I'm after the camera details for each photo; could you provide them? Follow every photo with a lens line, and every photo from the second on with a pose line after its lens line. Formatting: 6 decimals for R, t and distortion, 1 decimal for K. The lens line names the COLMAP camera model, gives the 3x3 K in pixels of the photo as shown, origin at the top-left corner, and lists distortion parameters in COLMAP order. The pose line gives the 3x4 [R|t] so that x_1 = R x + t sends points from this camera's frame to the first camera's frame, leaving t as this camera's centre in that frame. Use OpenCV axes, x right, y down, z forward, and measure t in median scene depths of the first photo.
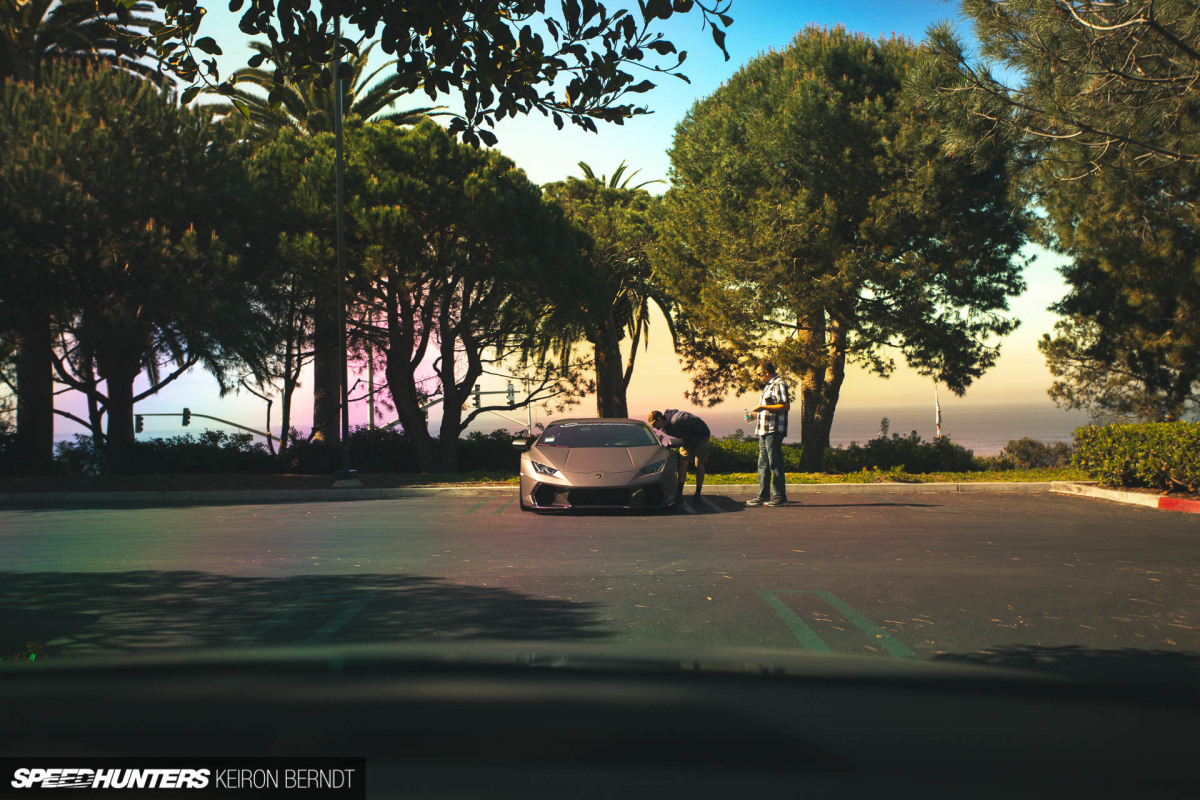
lens RADIAL K [[1354.7, 0, 599.7], [0, 1354.7, 402.7], [0, 0, 1]] dist [-0.008033, 0.000000]
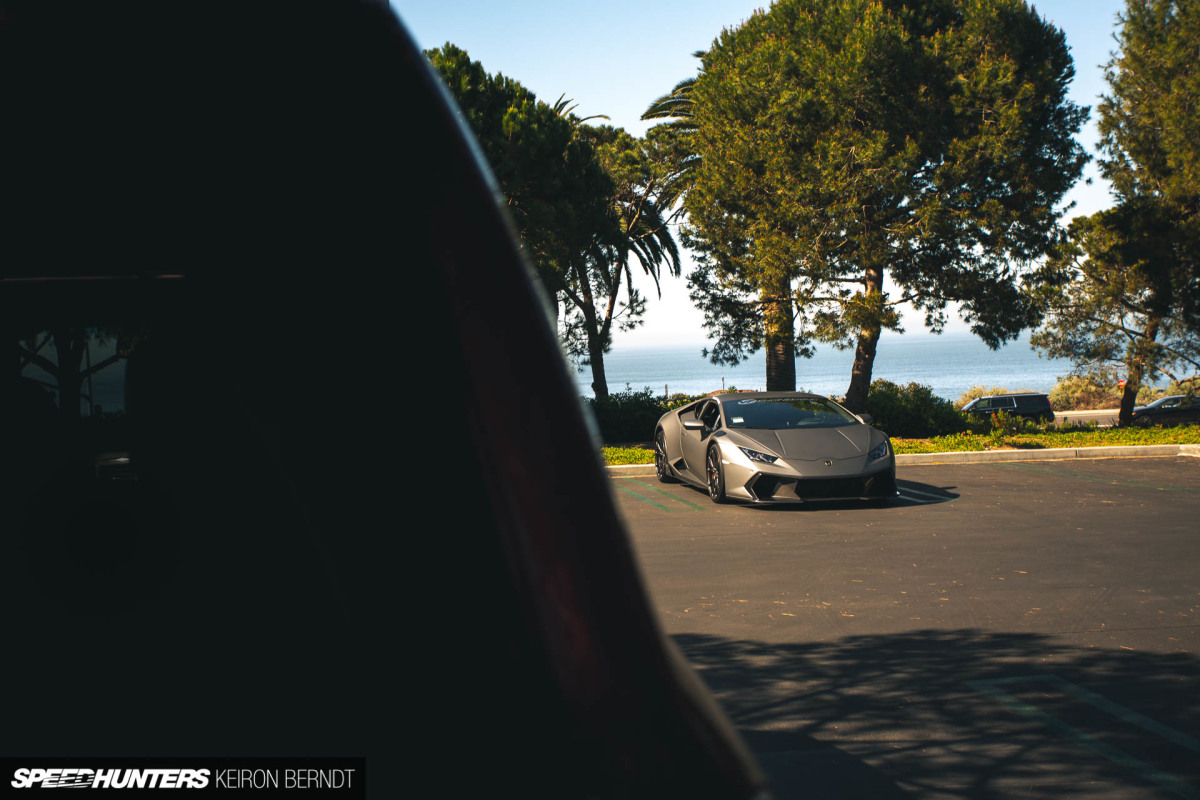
lens RADIAL K [[1381.2, 0, 600.2], [0, 1381.2, 398.0], [0, 0, 1]] dist [0.022977, 0.000000]
pose [[0.983438, -0.022808, 0.179805, -0.206976], [0.015299, 0.998956, 0.043040, -0.019436], [-0.180599, -0.039577, 0.982760, 0.103480]]
